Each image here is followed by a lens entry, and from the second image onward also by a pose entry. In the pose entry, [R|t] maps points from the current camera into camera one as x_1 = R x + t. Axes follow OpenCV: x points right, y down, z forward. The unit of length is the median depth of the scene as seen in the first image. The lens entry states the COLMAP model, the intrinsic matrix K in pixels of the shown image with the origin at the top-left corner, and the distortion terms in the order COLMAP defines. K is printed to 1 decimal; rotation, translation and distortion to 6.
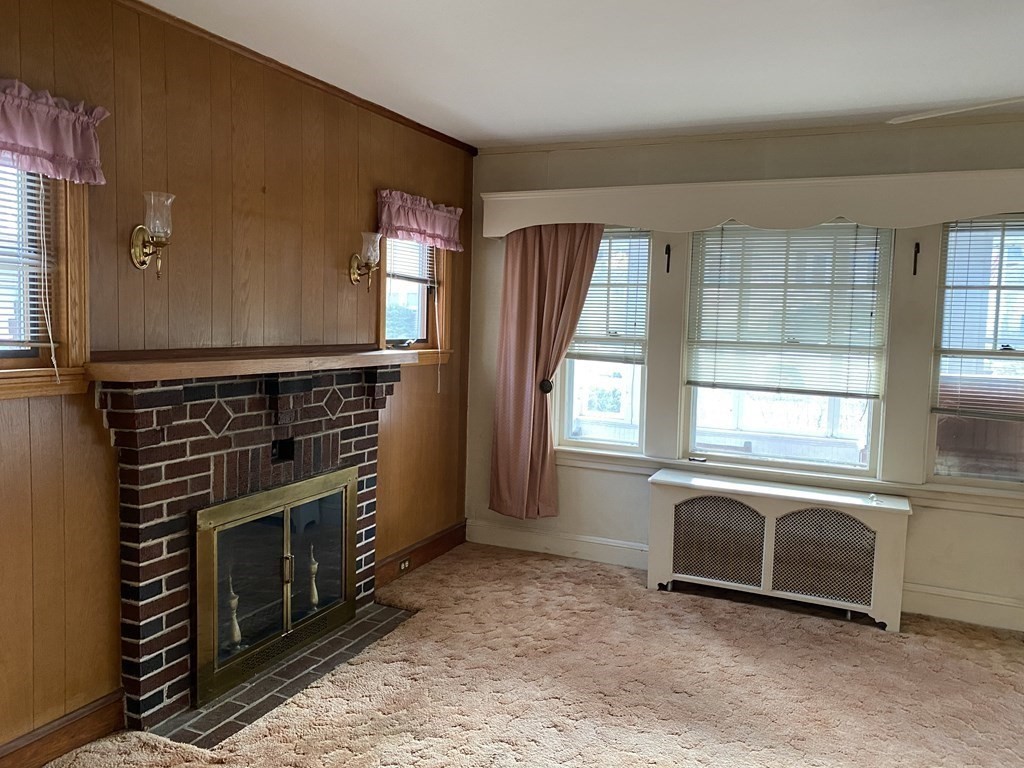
lens RADIAL K [[803.3, 0, 512.0], [0, 803.3, 384.0], [0, 0, 1]] dist [0.001963, 0.000374]
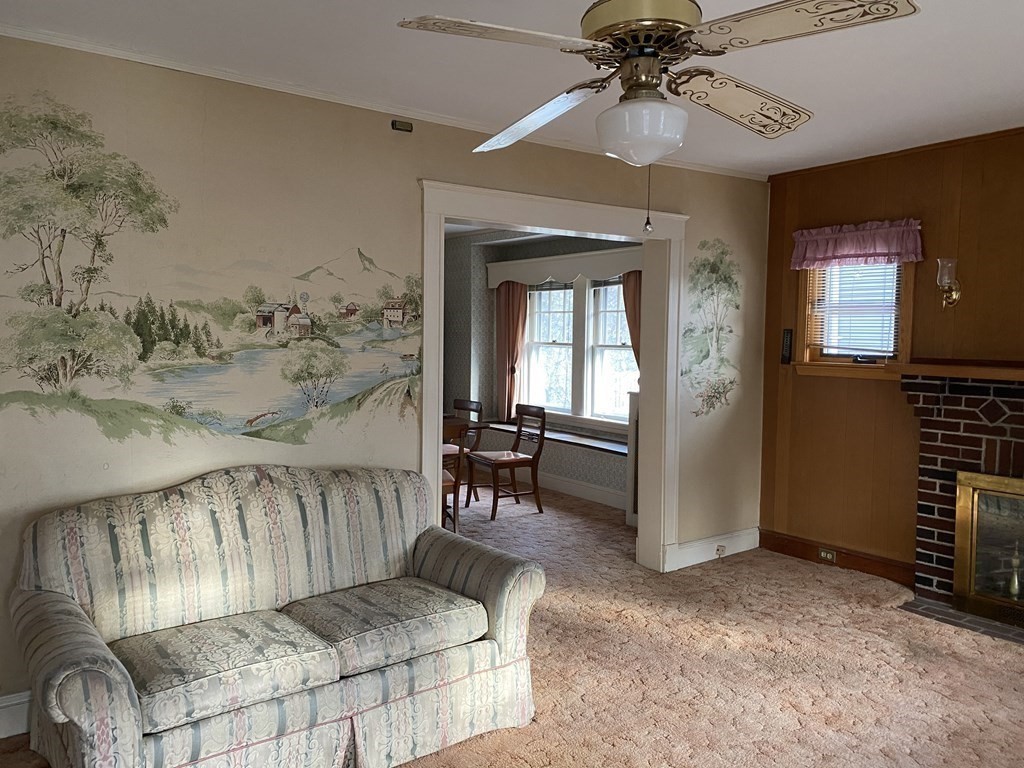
lens RADIAL K [[766.2, 0, 512.0], [0, 766.2, 384.0], [0, 0, 1]] dist [-0.000560, -0.000477]
pose [[-0.498673, 0.037666, -0.865972, 1.190675], [-0.087020, 0.991833, 0.093251, -0.055238], [0.862411, 0.121858, -0.491322, 0.955360]]
